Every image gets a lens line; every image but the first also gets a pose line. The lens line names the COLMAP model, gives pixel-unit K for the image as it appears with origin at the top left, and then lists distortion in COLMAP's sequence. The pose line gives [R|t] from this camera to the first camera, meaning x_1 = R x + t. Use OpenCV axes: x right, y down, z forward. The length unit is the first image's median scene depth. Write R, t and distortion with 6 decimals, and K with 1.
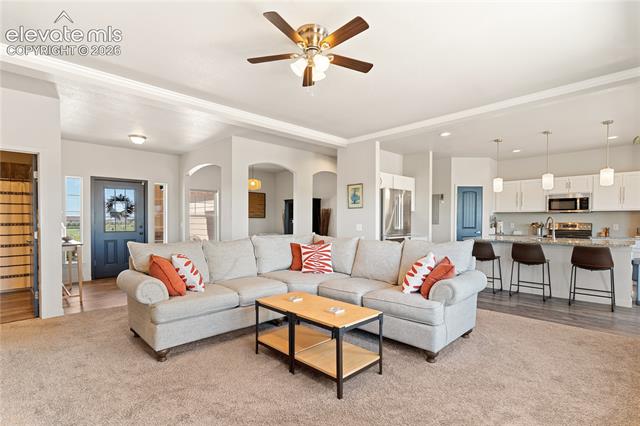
lens RADIAL K [[310.4, 0, 319.6], [0, 310.4, 224.4], [0, 0, 1]] dist [0.004473, -0.000427]
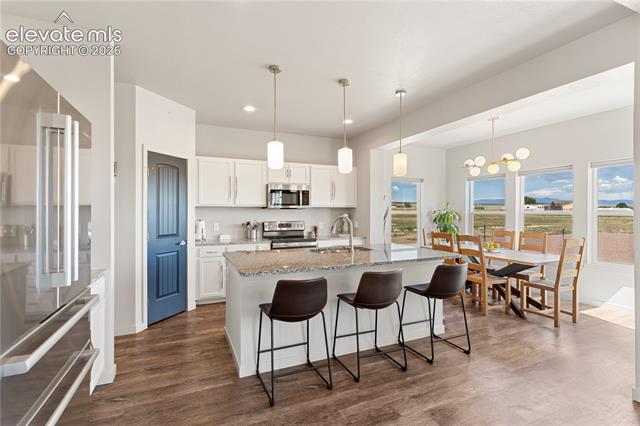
lens RADIAL K [[310.4, 0, 315.4], [0, 310.4, 211.5], [0, 0, 1]] dist [0.004473, -0.000427]
pose [[0.372303, -0.003959, 0.928103, 0.105319], [0.010763, 0.999942, -0.000052, -0.029188], [-0.928049, 0.010009, 0.372324, 0.636883]]
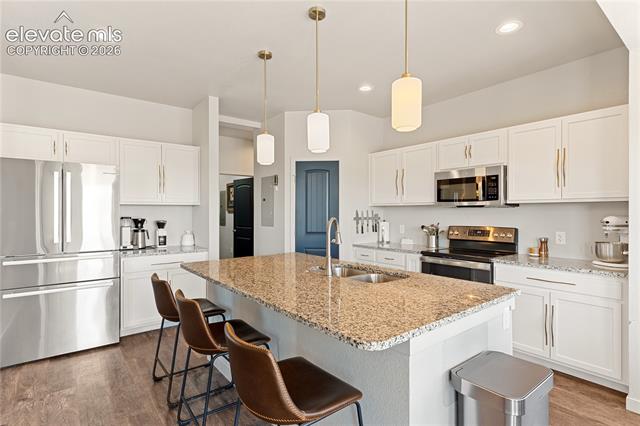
lens RADIAL K [[325.4, 0, 321.5], [0, 325.4, 213.4], [0, 0, 1]] dist [0.004700, 0.000544]
pose [[0.991723, -0.005415, -0.128283, 0.619050], [0.004882, 0.999978, -0.004473, -0.025313], [0.128305, 0.003809, 0.991727, 0.445532]]
